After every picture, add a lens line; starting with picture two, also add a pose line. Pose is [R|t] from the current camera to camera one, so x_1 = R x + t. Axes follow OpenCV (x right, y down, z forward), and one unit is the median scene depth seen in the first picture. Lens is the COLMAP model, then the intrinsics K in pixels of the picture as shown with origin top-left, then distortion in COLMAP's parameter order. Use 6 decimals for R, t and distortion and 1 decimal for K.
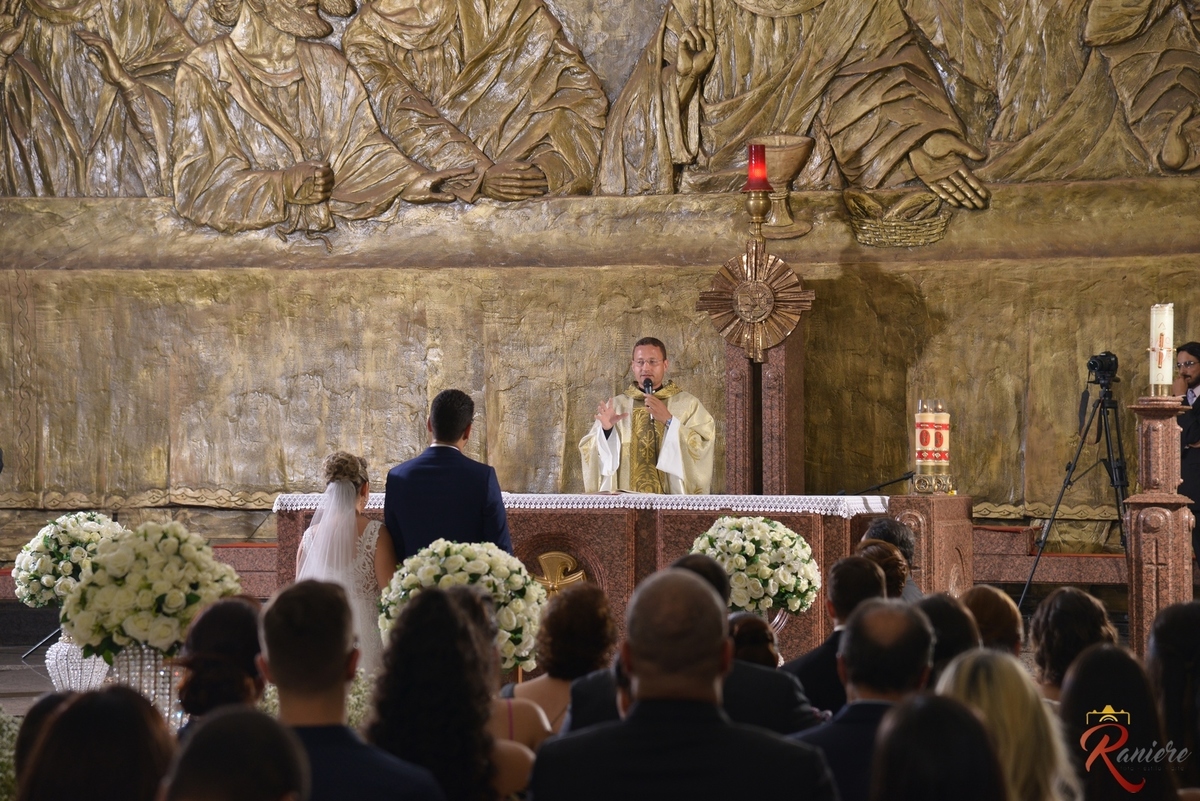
lens RADIAL K [[4582.6, 0, 596.4], [0, 4582.6, 399.9], [0, 0, 1]] dist [1.138123, 0.000000]
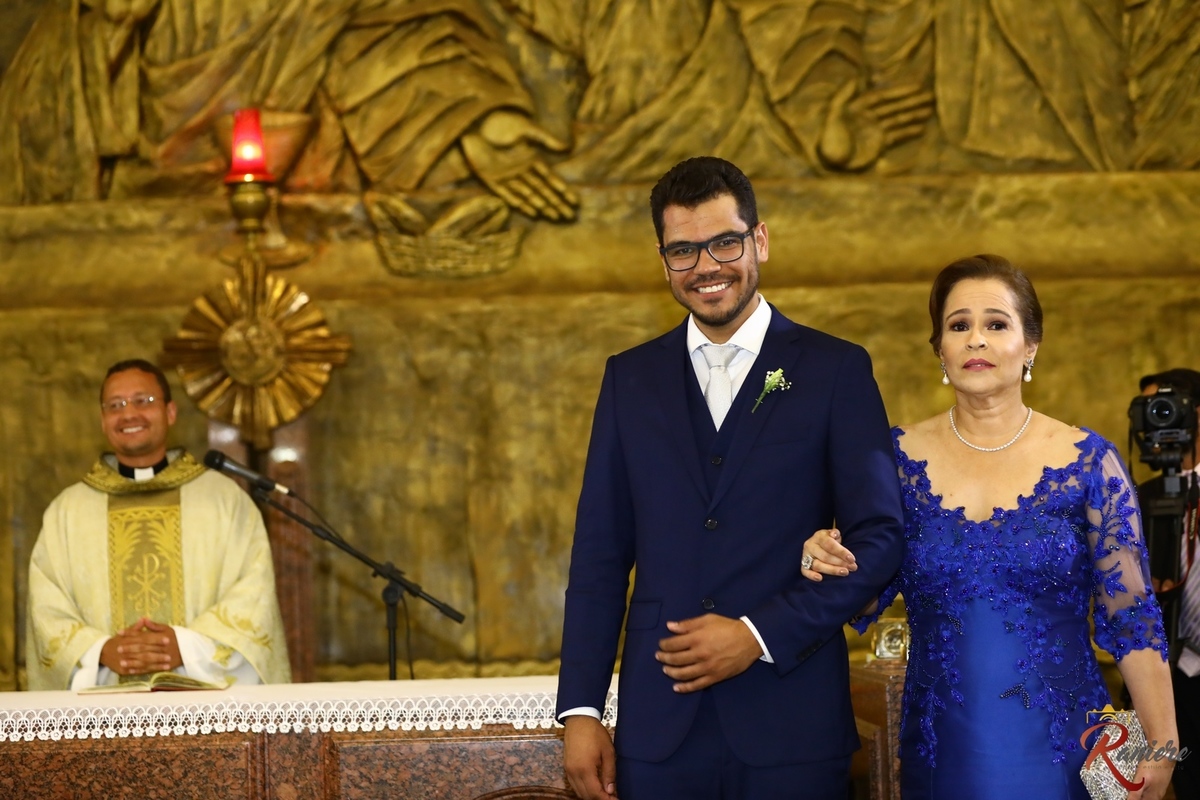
lens RADIAL K [[2779.1, 0, 602.9], [0, 2779.1, 394.8], [0, 0, 1]] dist [-0.040235, 0.000000]
pose [[0.962059, -0.007283, 0.272745, -0.022981], [0.023629, 0.998112, -0.056697, 0.007092], [-0.271817, 0.060990, 0.960414, 0.608541]]
